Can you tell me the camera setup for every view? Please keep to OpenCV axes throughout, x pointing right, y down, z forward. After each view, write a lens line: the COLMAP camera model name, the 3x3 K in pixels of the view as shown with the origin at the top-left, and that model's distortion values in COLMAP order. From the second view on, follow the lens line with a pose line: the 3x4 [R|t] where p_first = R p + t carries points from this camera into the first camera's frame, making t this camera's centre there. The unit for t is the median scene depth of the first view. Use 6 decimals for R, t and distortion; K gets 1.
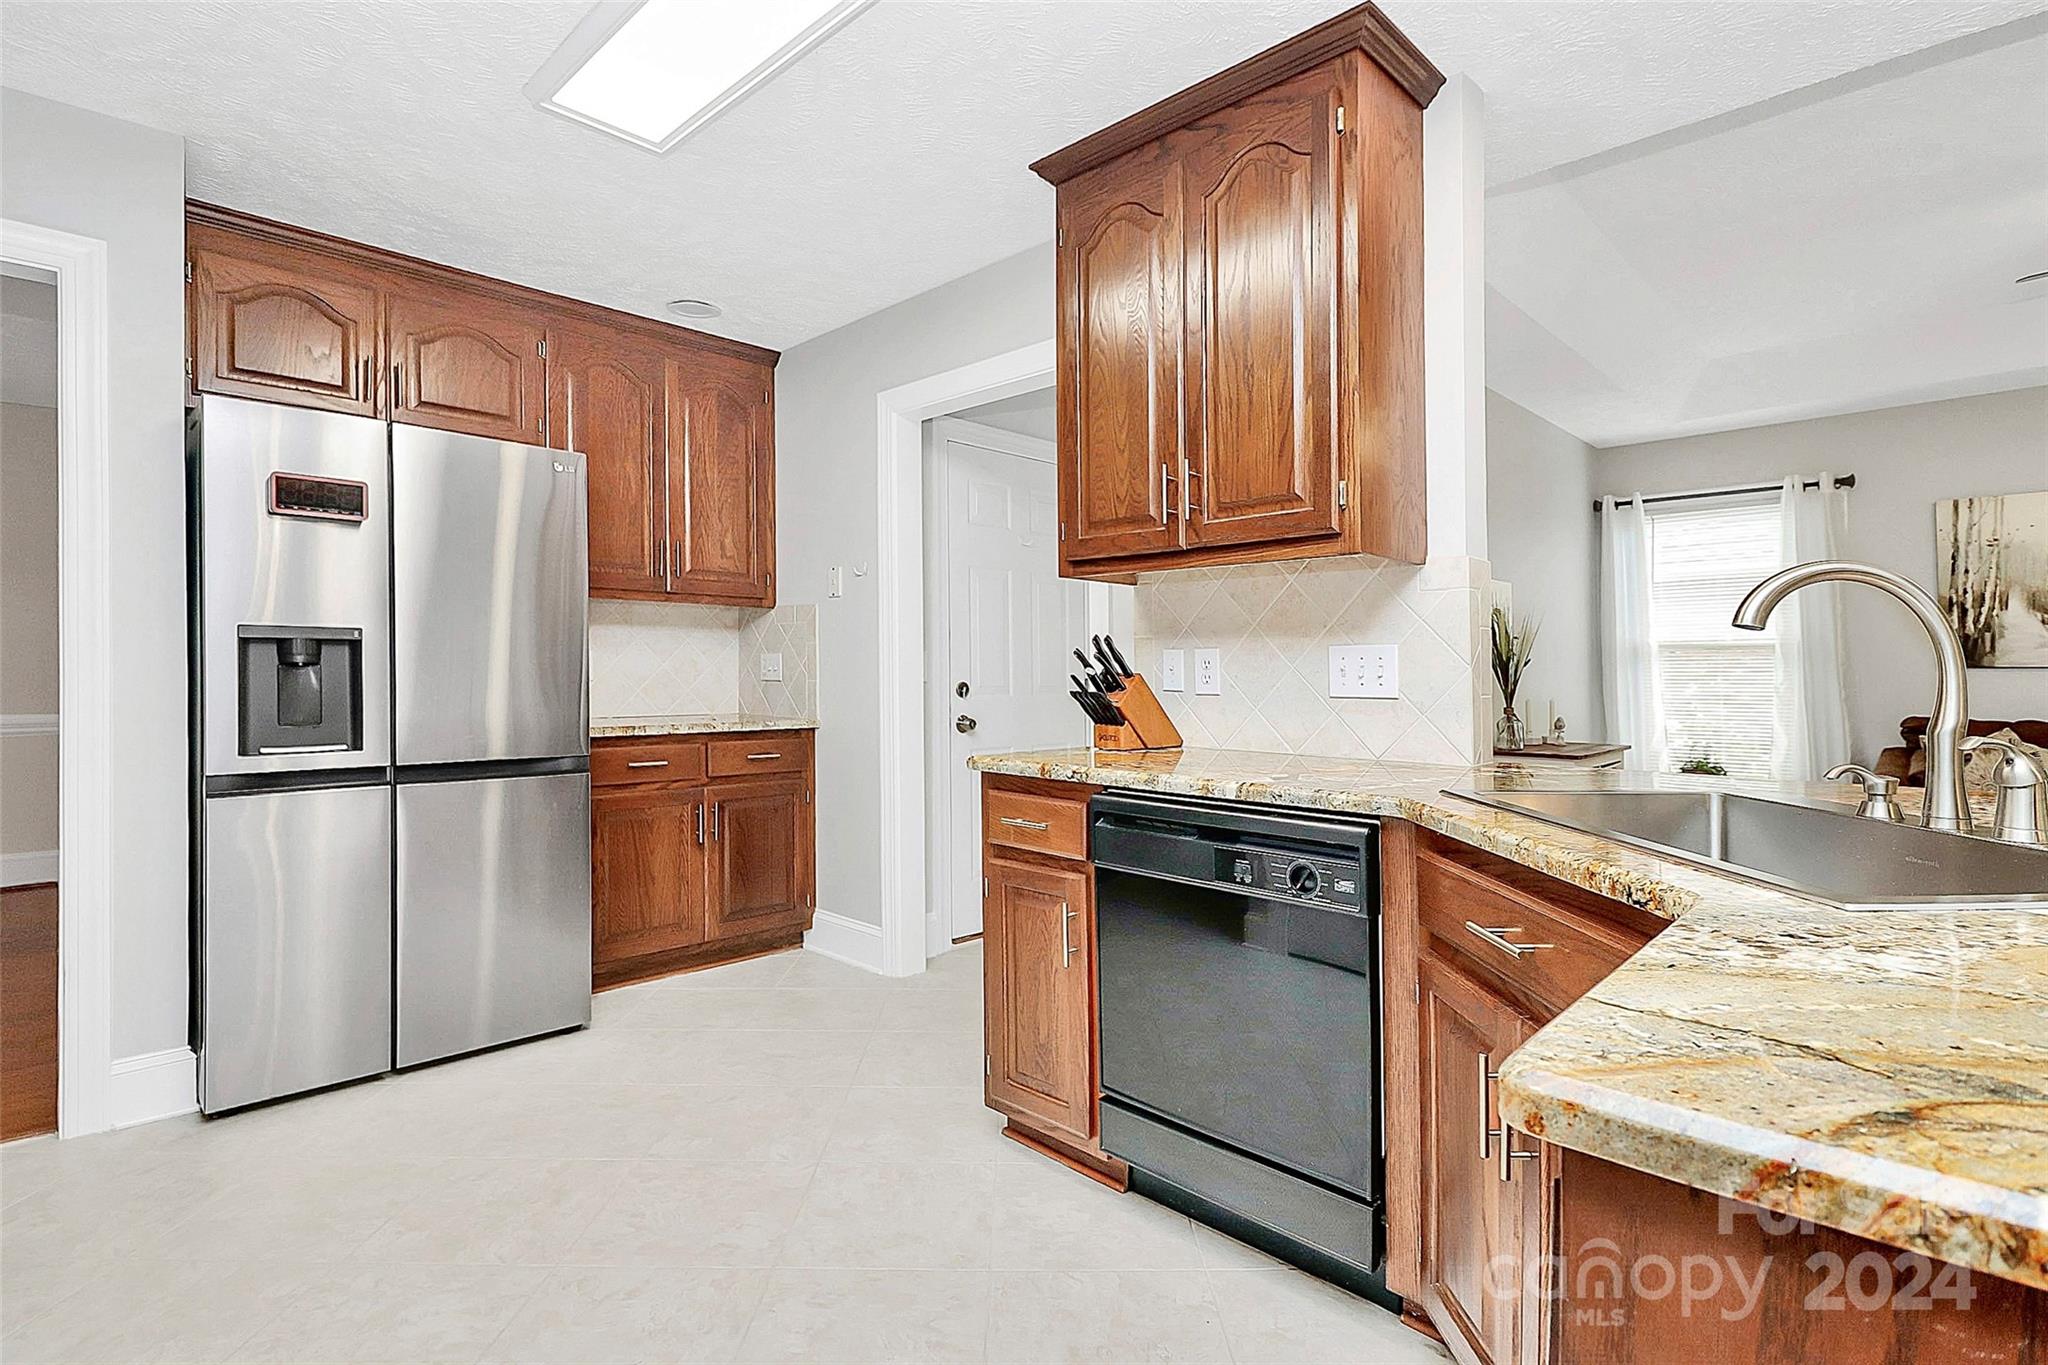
lens RADIAL K [[983.1, 0, 1016.9], [0, 983.1, 686.8], [0, 0, 1]] dist [0.005872, -0.006099]
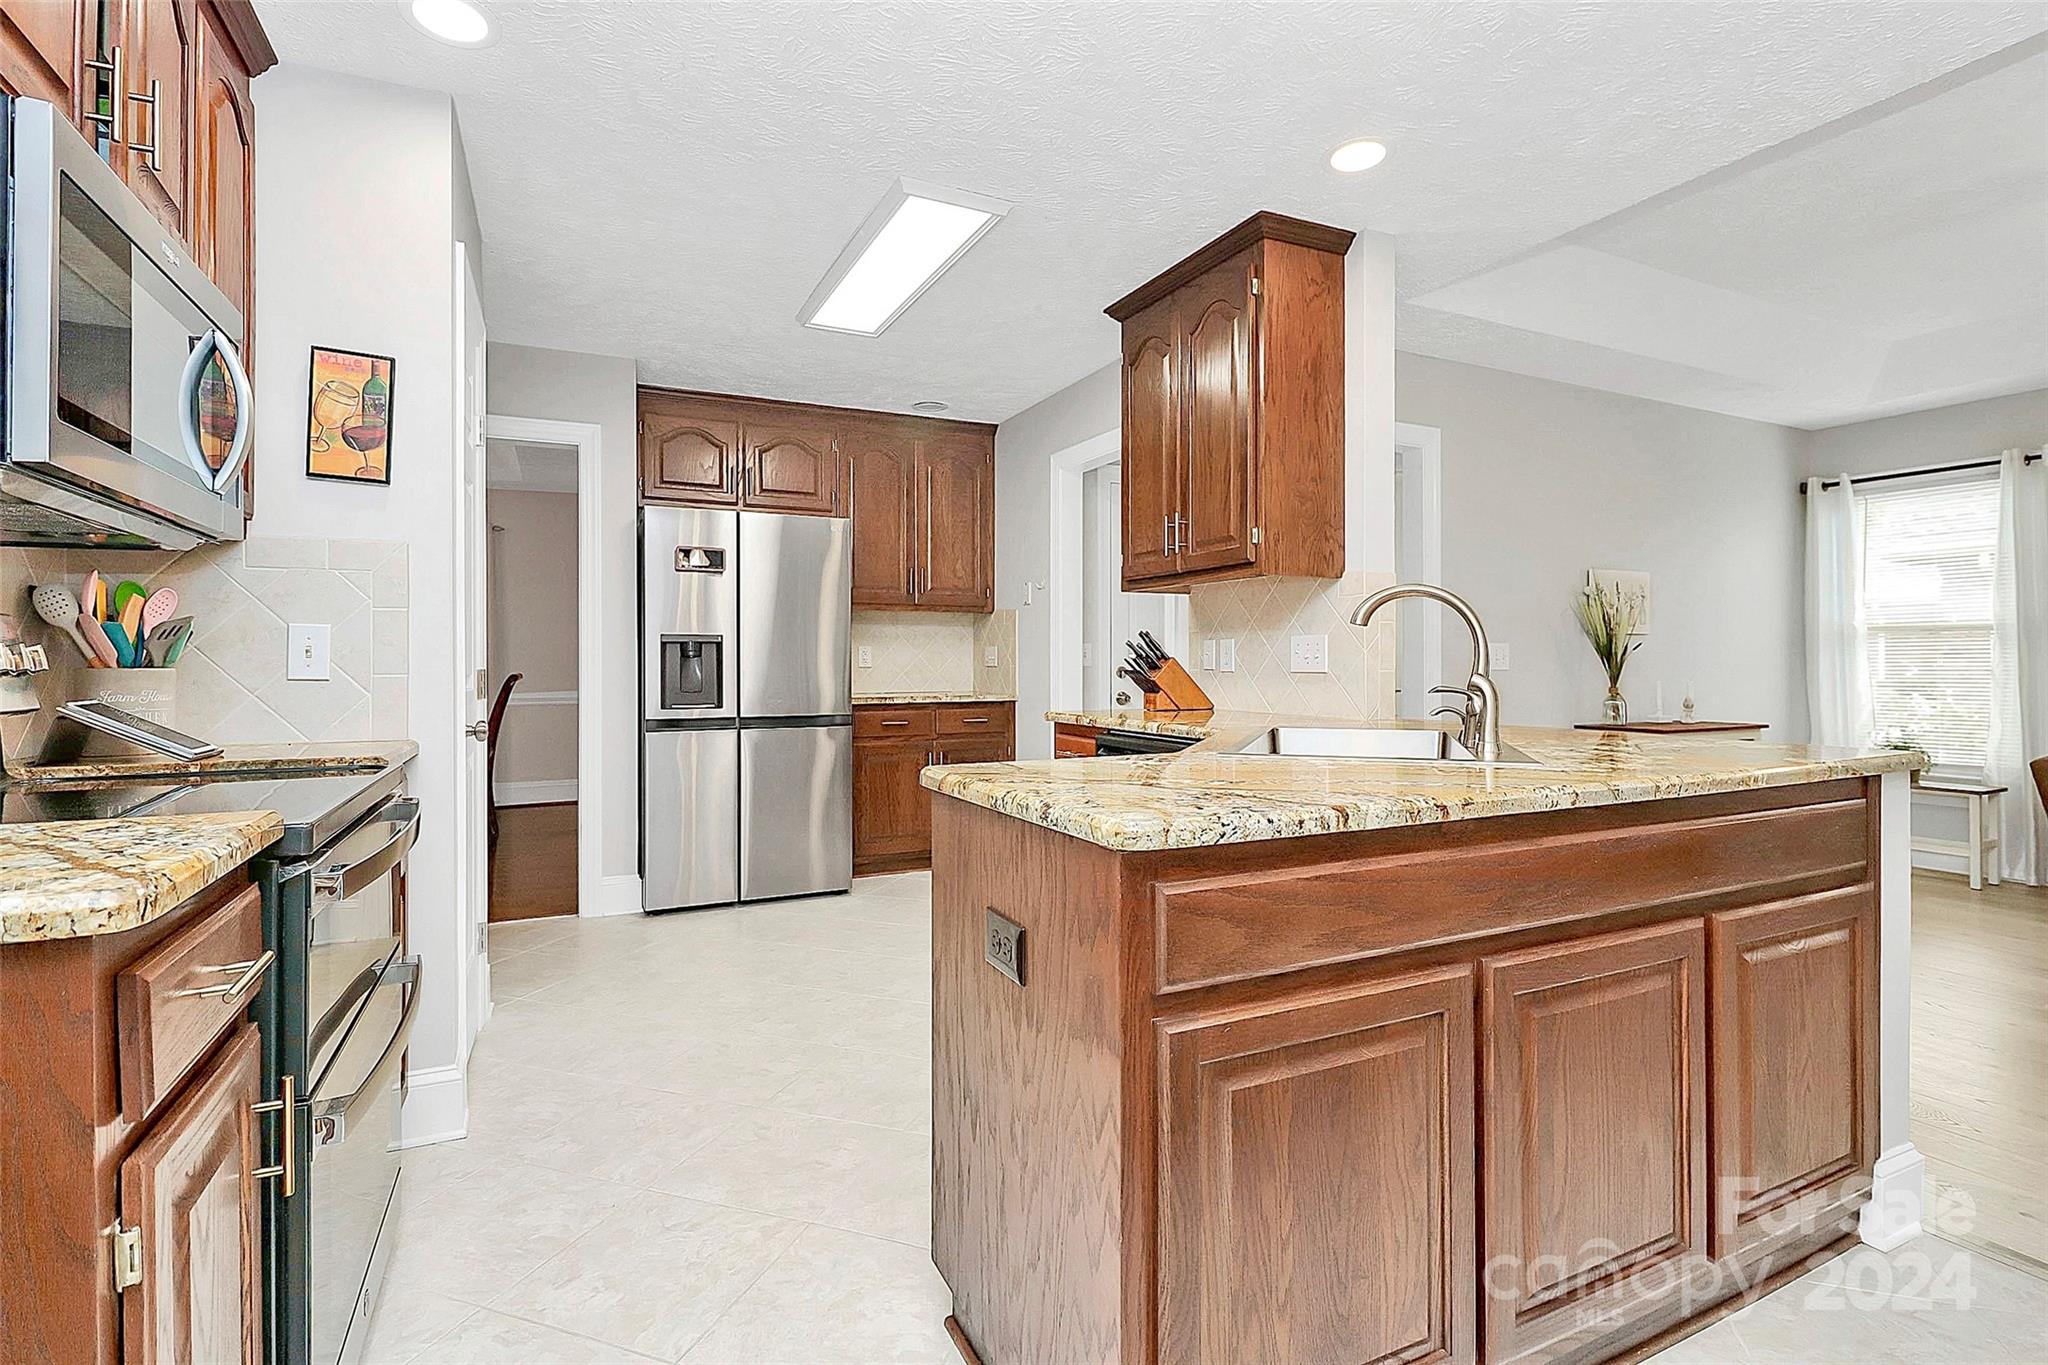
lens RADIAL K [[983.1, 0, 1025.7], [0, 983.1, 674.6], [0, 0, 1]] dist [0.005872, -0.006099]
pose [[0.940261, -0.002862, -0.340441, 0.392445], [0.000982, 0.999983, -0.005695, 0.018532], [0.340452, 0.005020, 0.940249, -0.402384]]
